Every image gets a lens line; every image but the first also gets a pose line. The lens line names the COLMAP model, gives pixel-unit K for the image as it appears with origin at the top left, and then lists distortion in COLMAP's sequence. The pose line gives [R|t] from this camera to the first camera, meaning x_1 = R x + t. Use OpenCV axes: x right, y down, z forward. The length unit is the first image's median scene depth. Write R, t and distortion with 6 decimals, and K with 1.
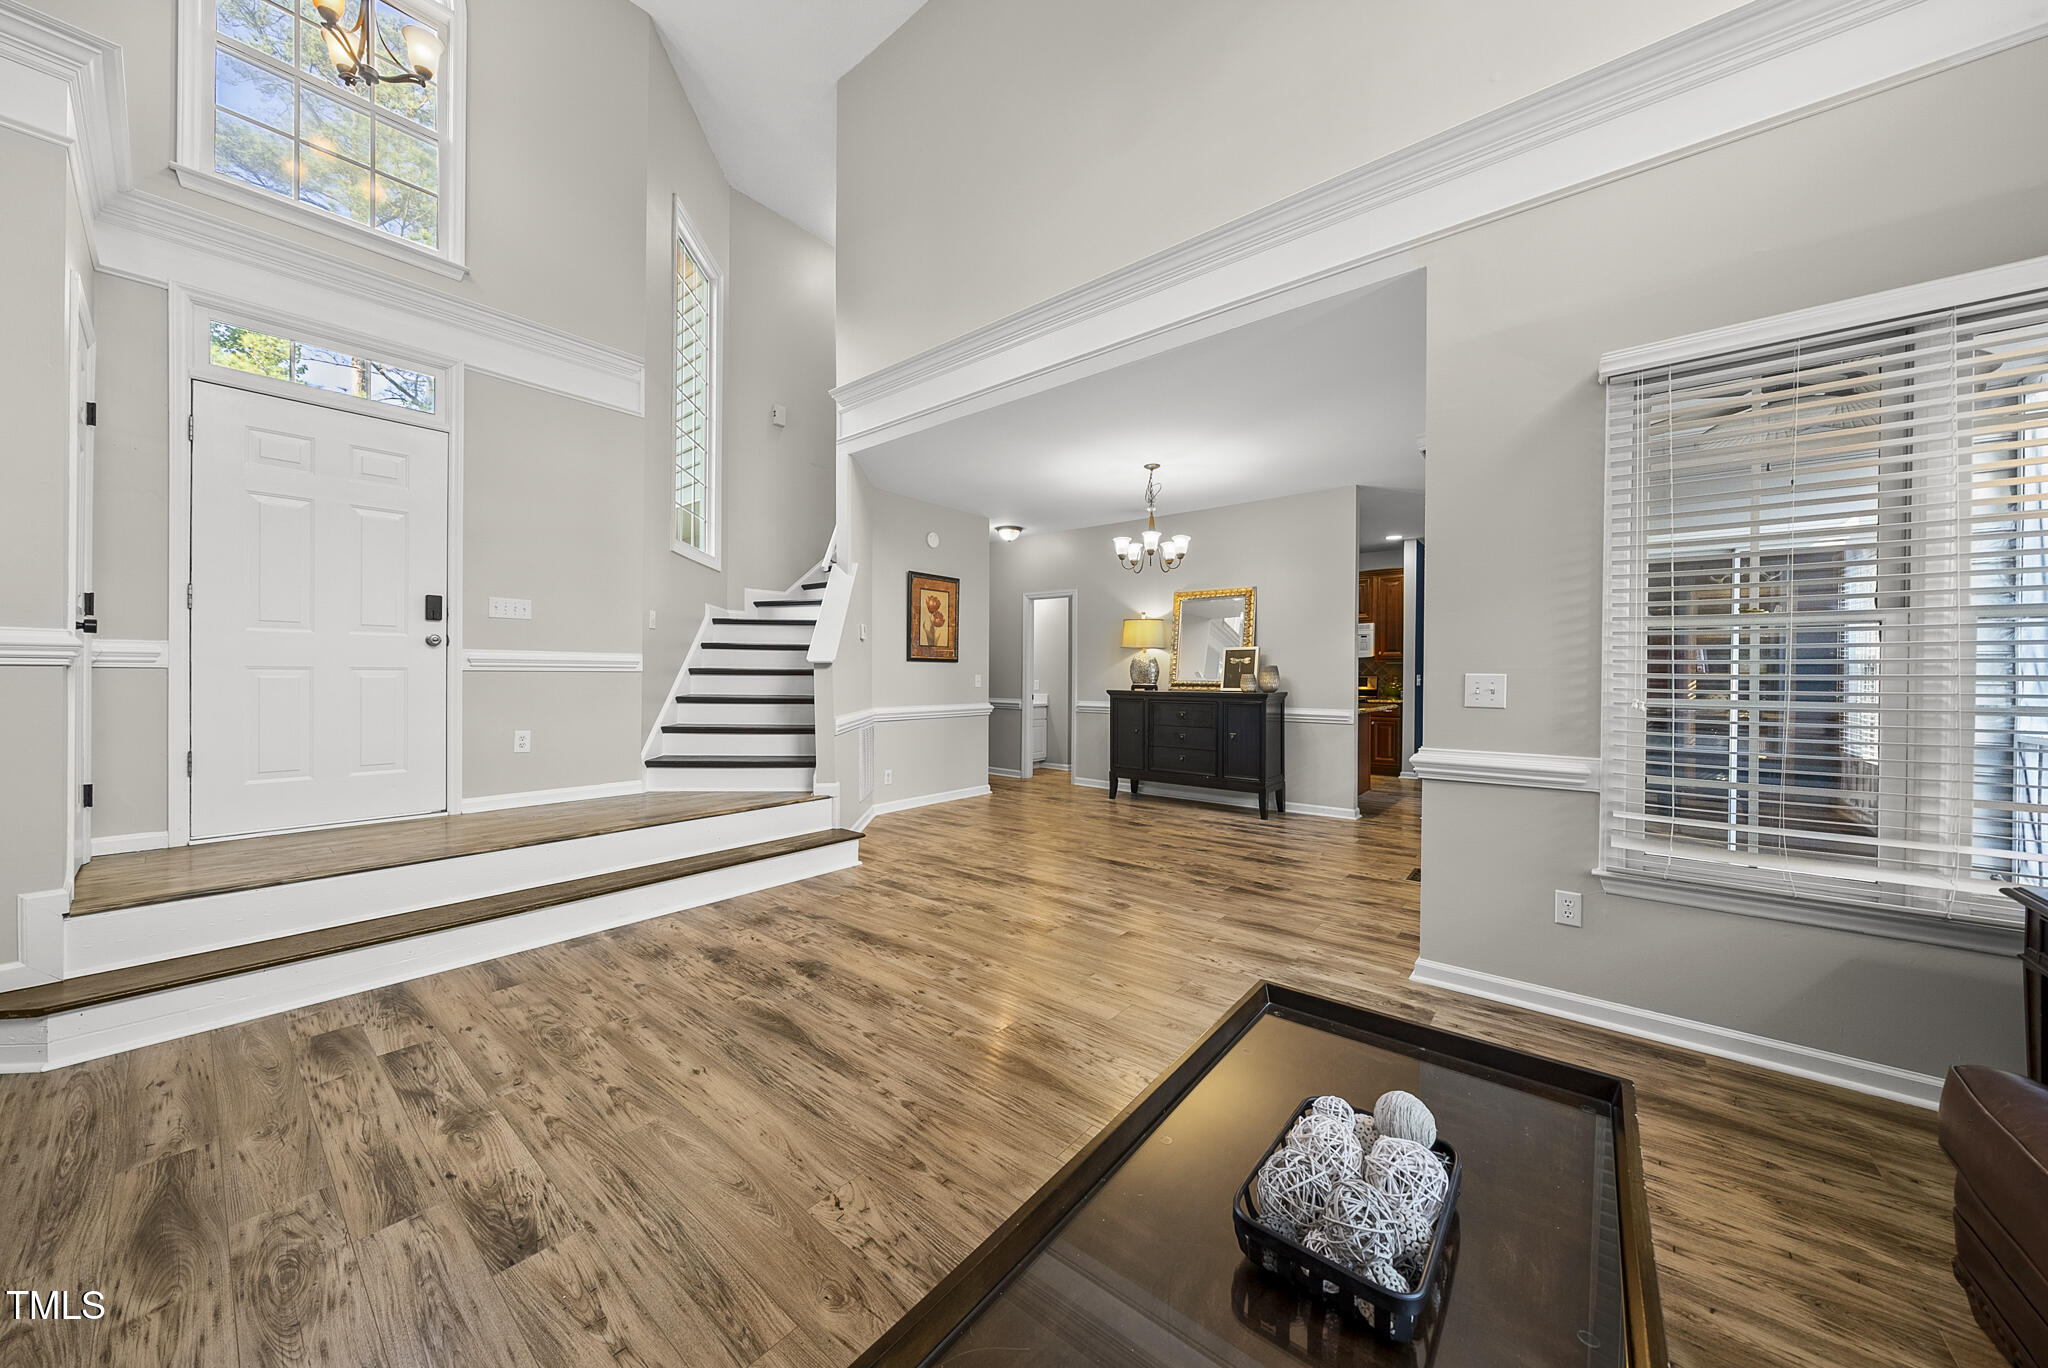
lens RADIAL K [[703.5, 0, 1017.9], [0, 703.5, 679.3], [0, 0, 1]] dist [-0.005571, 0.000054]
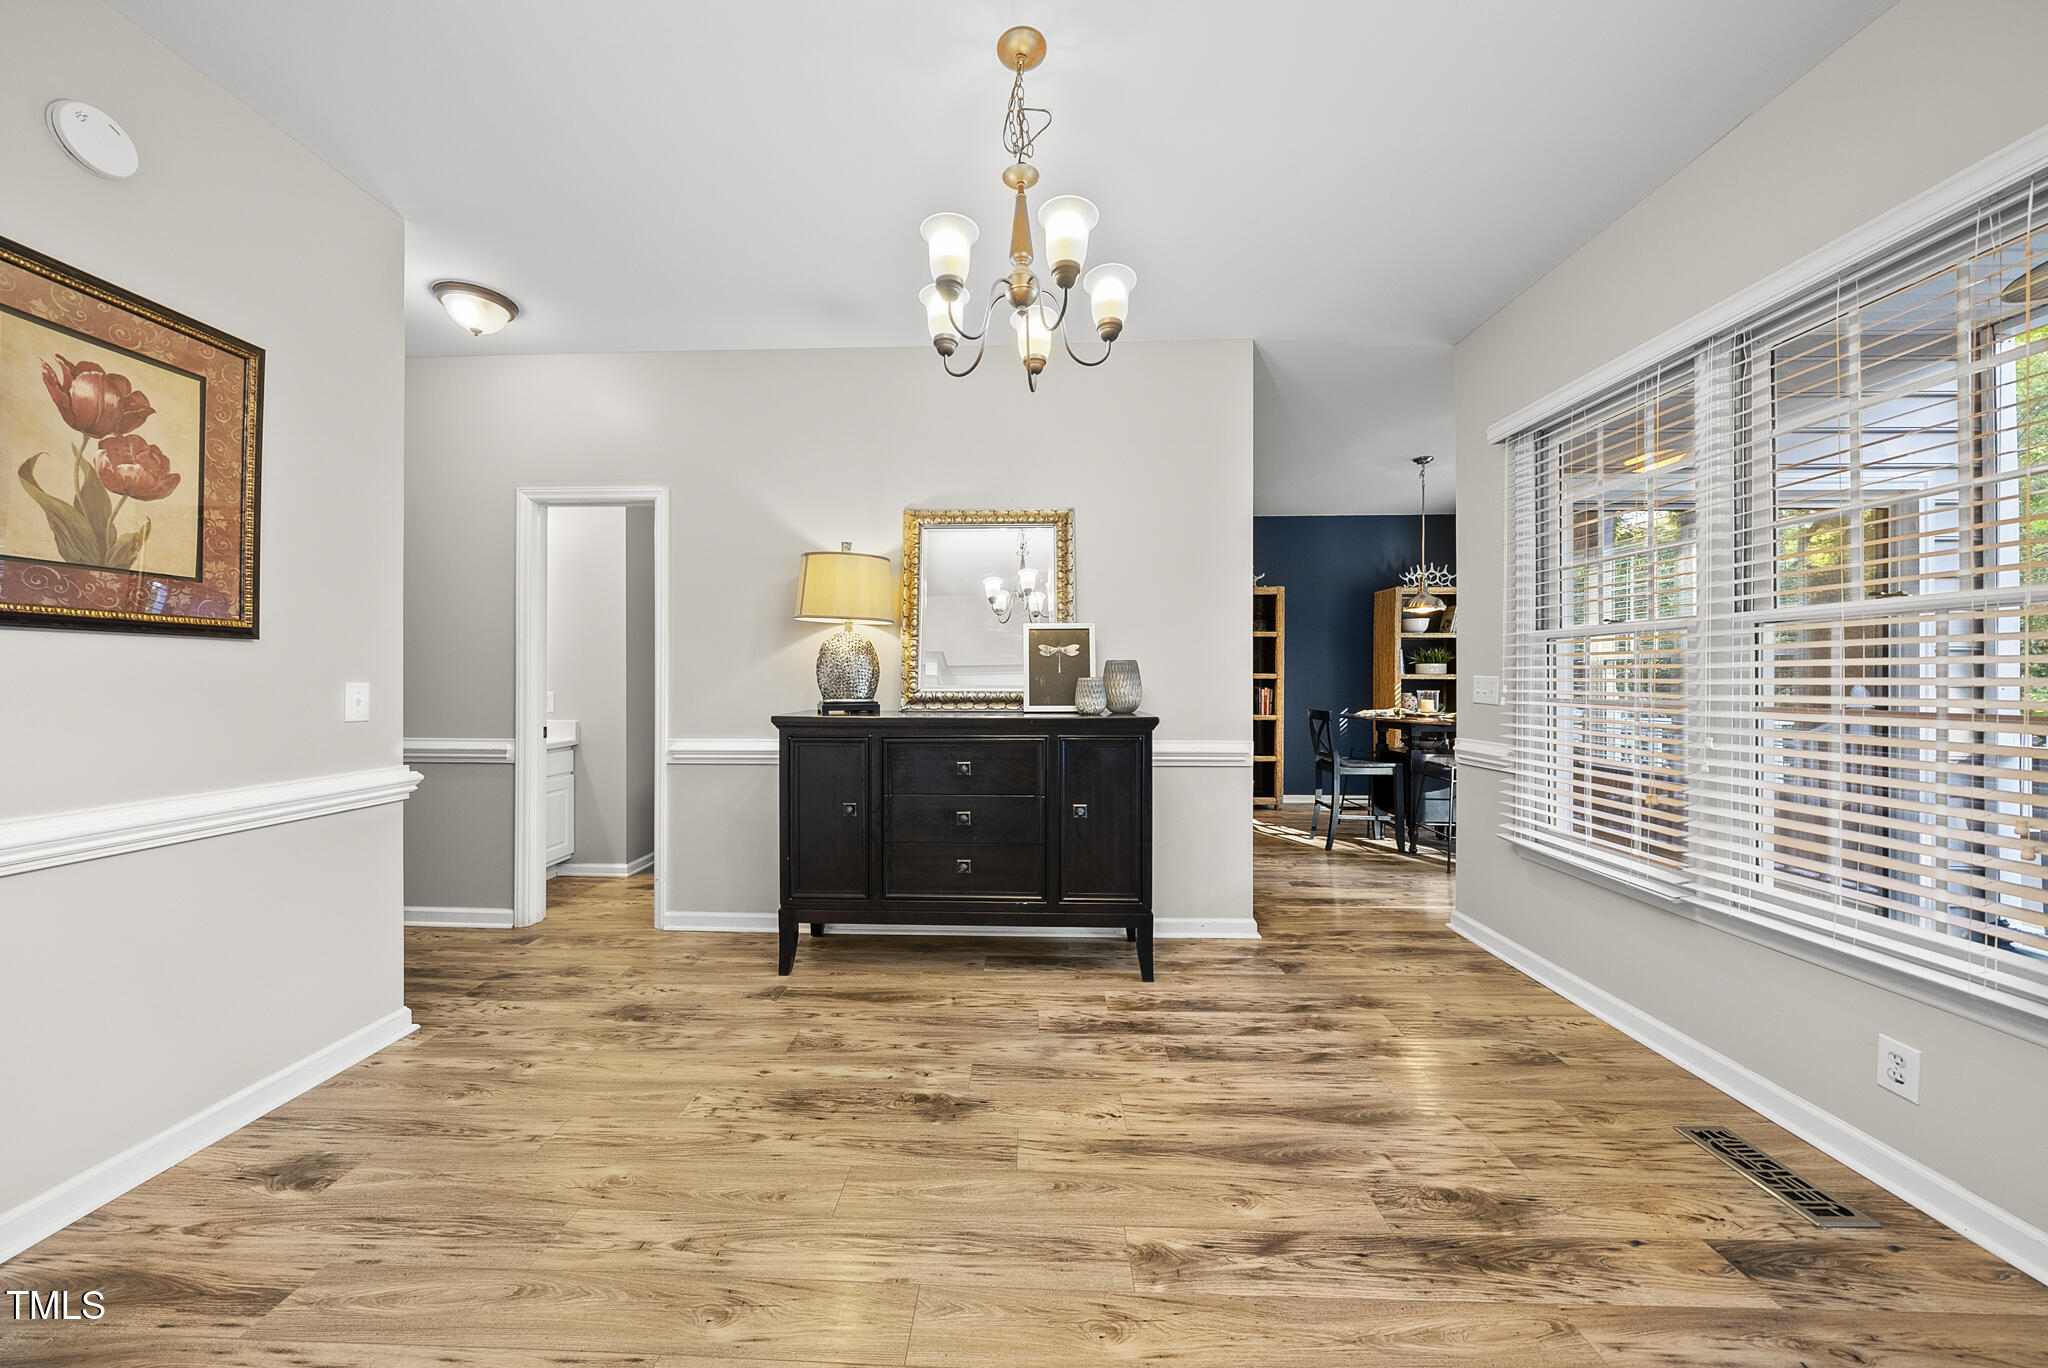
lens RADIAL K [[703.5, 0, 1004.2], [0, 703.5, 674.5], [0, 0, 1]] dist [-0.005571, 0.000054]
pose [[0.797675, -0.000317, 0.603087, -0.025274], [0.007677, 0.999924, -0.009628, -0.008654], [-0.603038, 0.012310, 0.797617, 1.102162]]
